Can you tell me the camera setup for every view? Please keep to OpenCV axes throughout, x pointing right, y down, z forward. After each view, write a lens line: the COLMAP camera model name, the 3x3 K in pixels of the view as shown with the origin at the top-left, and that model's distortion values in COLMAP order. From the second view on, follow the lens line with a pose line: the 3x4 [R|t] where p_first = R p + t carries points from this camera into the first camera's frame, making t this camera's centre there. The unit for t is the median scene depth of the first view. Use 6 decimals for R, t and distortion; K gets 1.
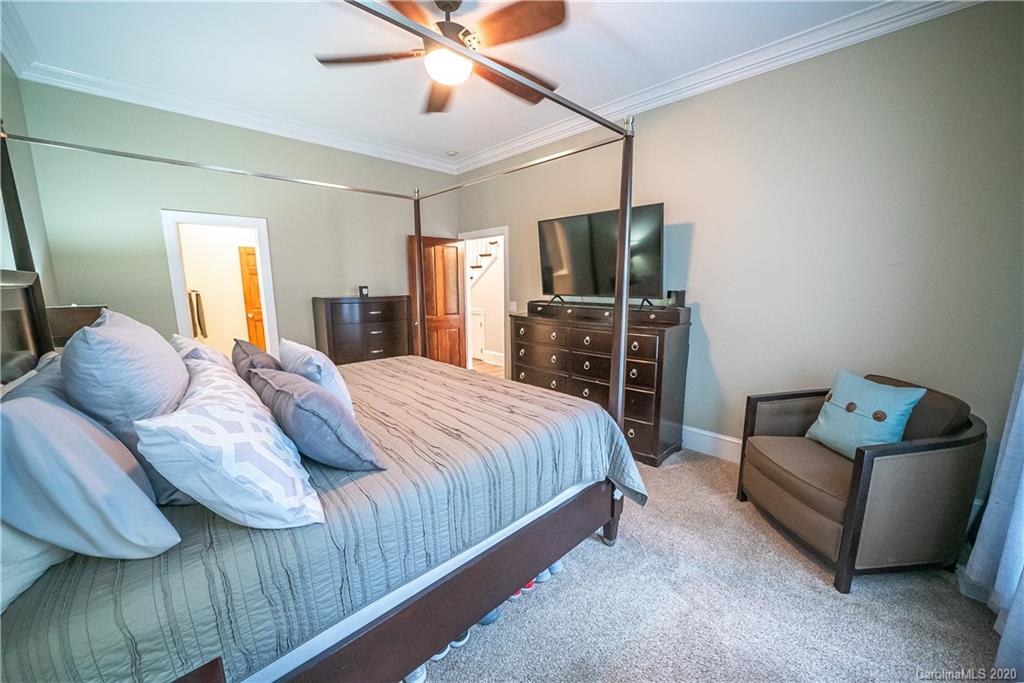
lens RADIAL K [[365.8, 0, 512.8], [0, 365.8, 342.9], [0, 0, 1]] dist [-0.024759, 0.002532]
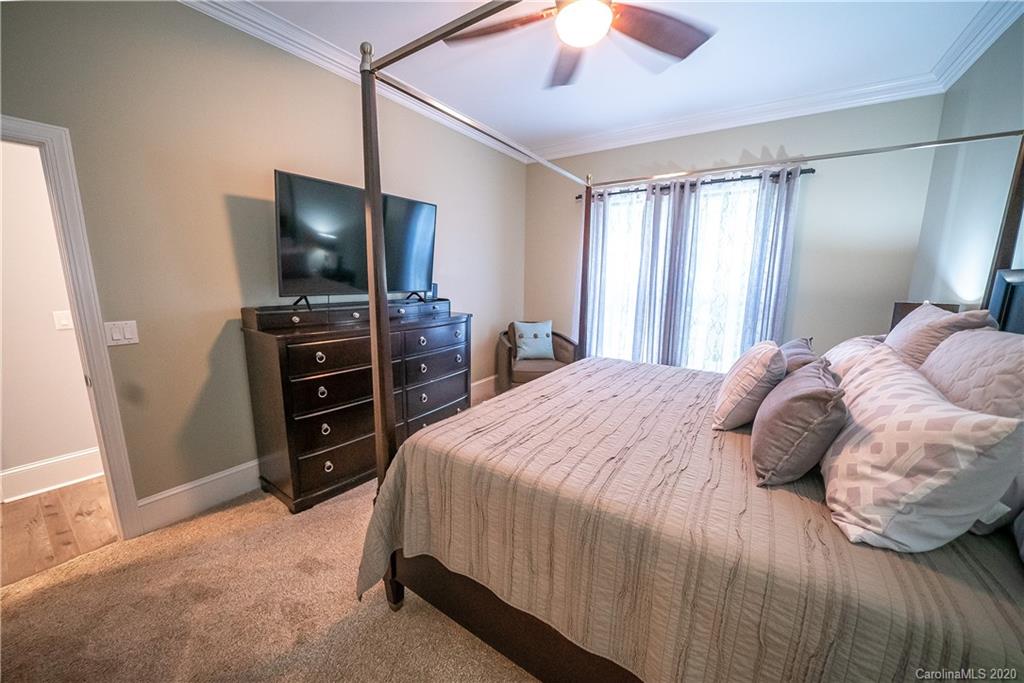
lens RADIAL K [[365.8, 0, 513.2], [0, 365.8, 342.1], [0, 0, 1]] dist [-0.024759, 0.002532]
pose [[-0.191398, -0.168600, 0.966923, -0.715050], [0.156209, 0.967347, 0.199595, -0.150573], [-0.969002, 0.189244, -0.158811, 0.940811]]
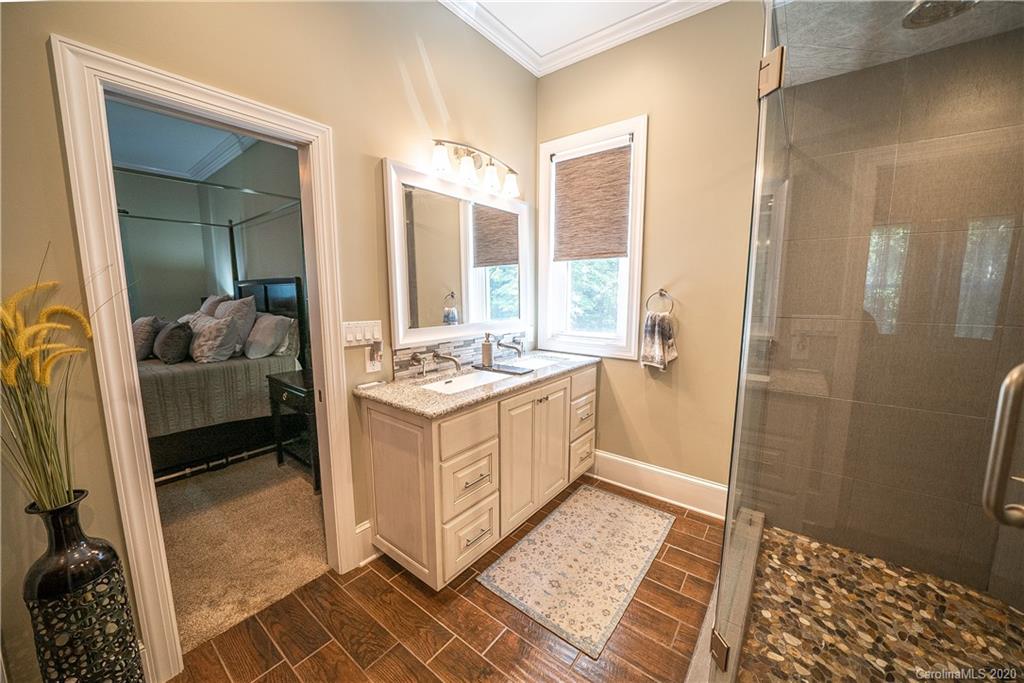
lens RADIAL K [[365.8, 0, 506.2], [0, 365.8, 342.2], [0, 0, 1]] dist [-0.024759, 0.002532]
pose [[-0.990688, 0.028894, -0.133050, -1.367099], [-0.011678, 0.955586, 0.294482, -0.266564], [0.135650, 0.293293, -0.946350, 1.941506]]
